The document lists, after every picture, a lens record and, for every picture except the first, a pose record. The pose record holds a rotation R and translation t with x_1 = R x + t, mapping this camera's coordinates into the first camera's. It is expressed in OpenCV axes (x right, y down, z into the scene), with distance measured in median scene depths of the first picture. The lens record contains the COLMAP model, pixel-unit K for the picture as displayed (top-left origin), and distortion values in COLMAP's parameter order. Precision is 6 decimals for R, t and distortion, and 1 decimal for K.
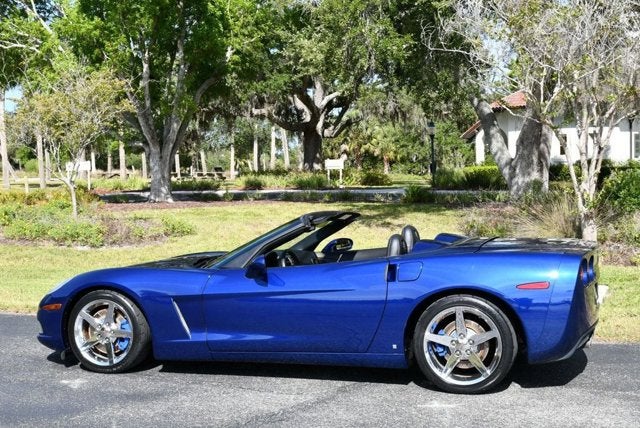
lens RADIAL K [[1003.0, 0, 336.0], [0, 1003.0, 213.5], [0, 0, 1]] dist [-0.025807, -0.014435]
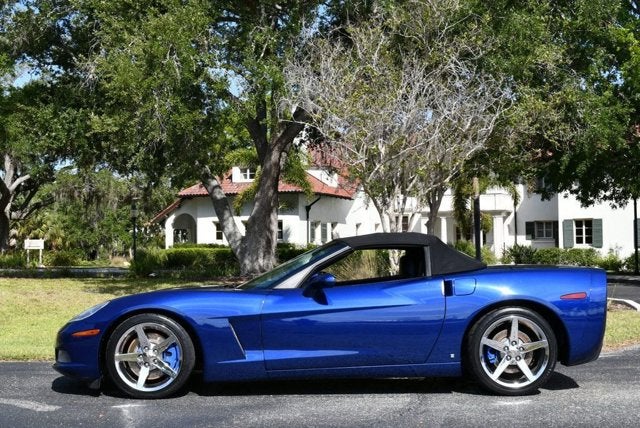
lens RADIAL K [[935.8, 0, 322.1], [0, 935.8, 197.5], [0, 0, 1]] dist [-0.029768, -0.047335]
pose [[0.932747, 0.034550, 0.358872, -0.405325], [0.006330, 0.993675, -0.112118, 0.067490], [-0.360476, 0.106849, 0.926628, 0.079719]]
